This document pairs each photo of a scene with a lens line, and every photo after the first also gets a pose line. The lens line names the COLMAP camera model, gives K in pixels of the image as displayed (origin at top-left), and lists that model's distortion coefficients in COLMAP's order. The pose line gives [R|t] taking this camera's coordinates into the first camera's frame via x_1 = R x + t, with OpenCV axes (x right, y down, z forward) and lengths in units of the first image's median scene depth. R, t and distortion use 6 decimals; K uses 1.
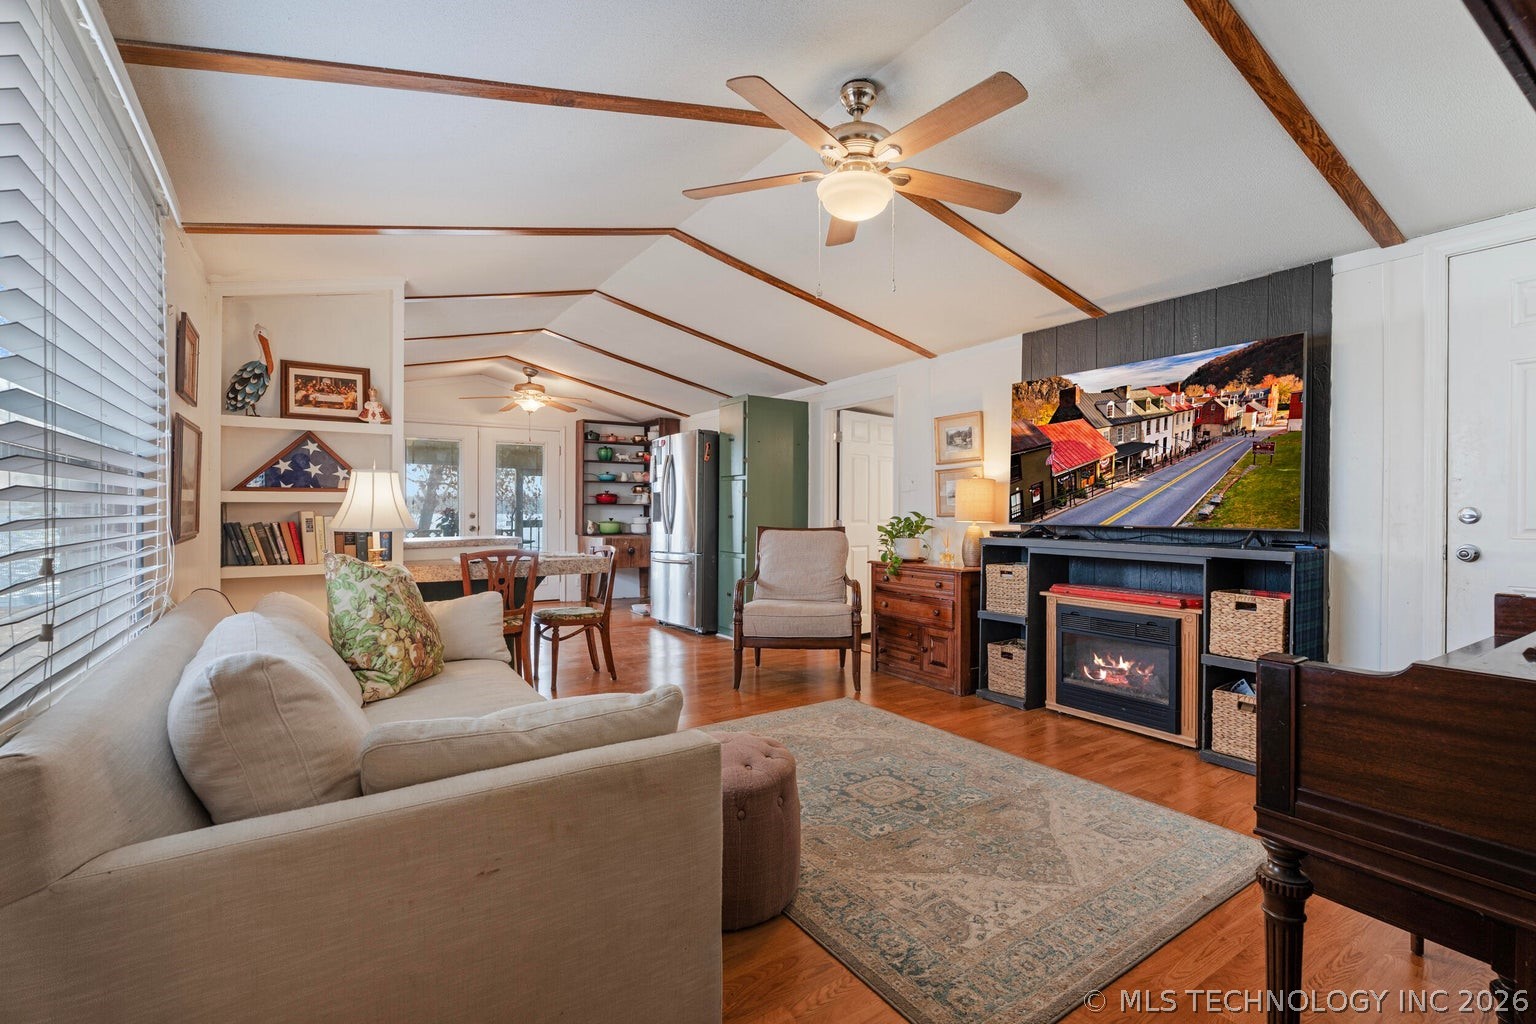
lens RADIAL K [[696.5, 0, 772.7], [0, 696.5, 513.8], [0, 0, 1]] dist [-0.000344, -0.000363]
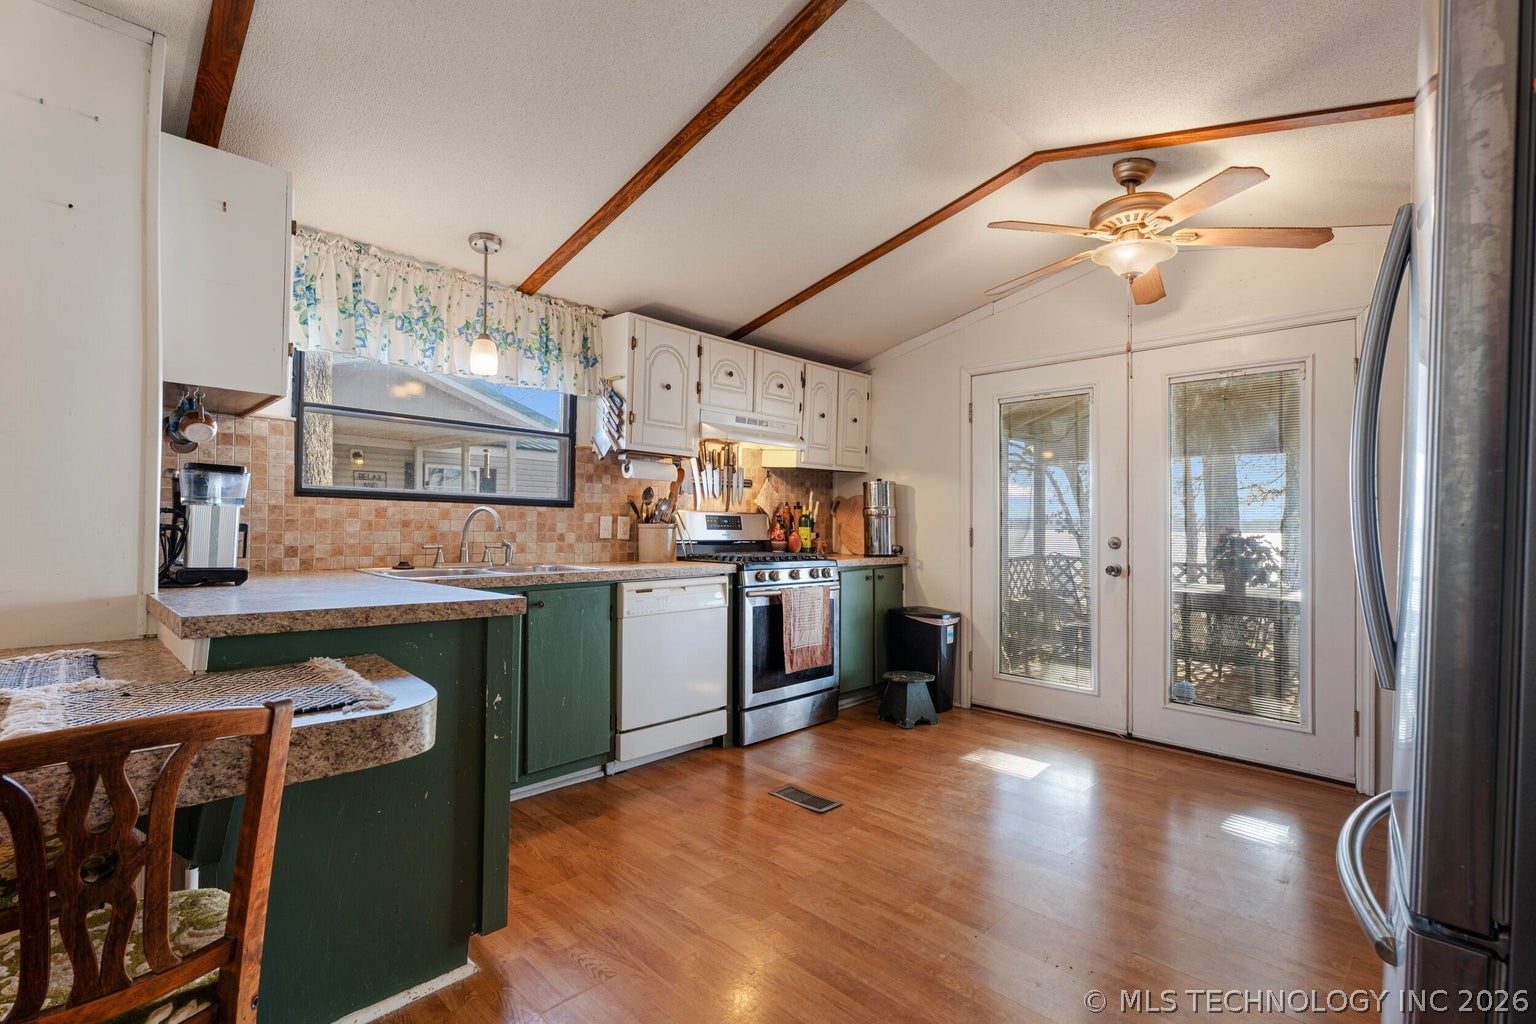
lens RADIAL K [[696.5, 0, 772.7], [0, 696.5, 513.8], [0, 0, 1]] dist [-0.000344, -0.000363]
pose [[0.197725, -0.011290, -0.980193, -0.015385], [-0.019581, 0.999689, -0.015464, -0.006290], [0.980062, 0.022250, 0.197442, 0.781848]]
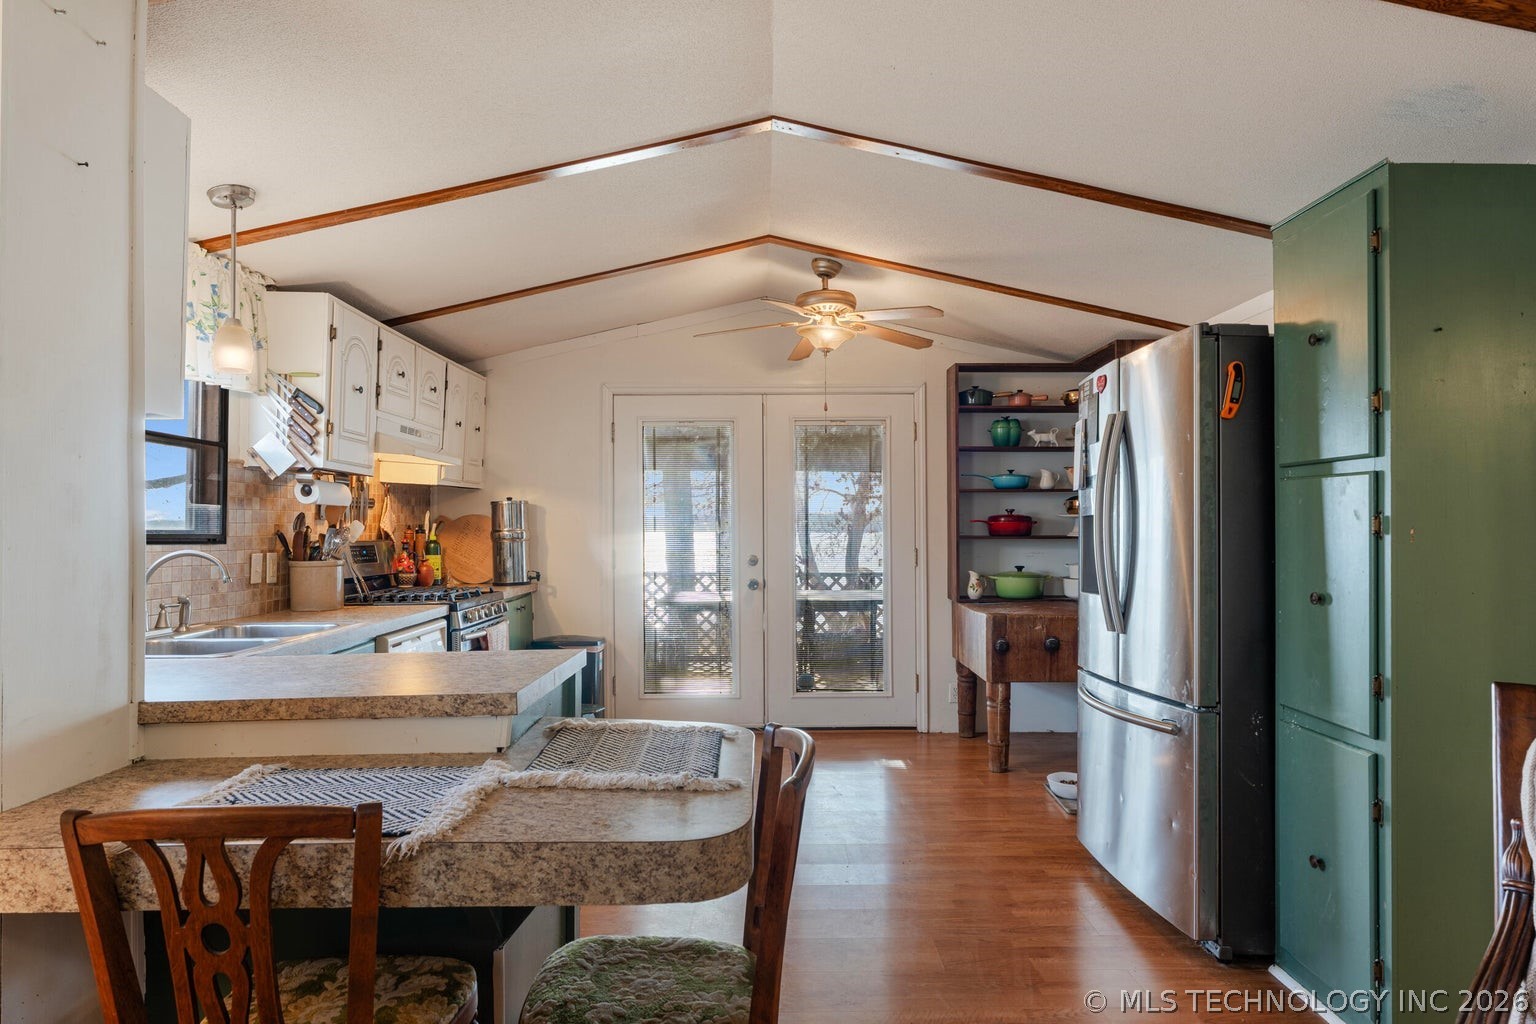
lens RADIAL K [[910.9, 0, 768.0], [0, 910.9, 512.0], [0, 0, 1]] dist [-0.019244, 0.000410]
pose [[0.833599, -0.014839, -0.552171, -0.038412], [0.002783, 0.999739, -0.022667, -0.021727], [0.552363, 0.017358, 0.833423, 0.483991]]
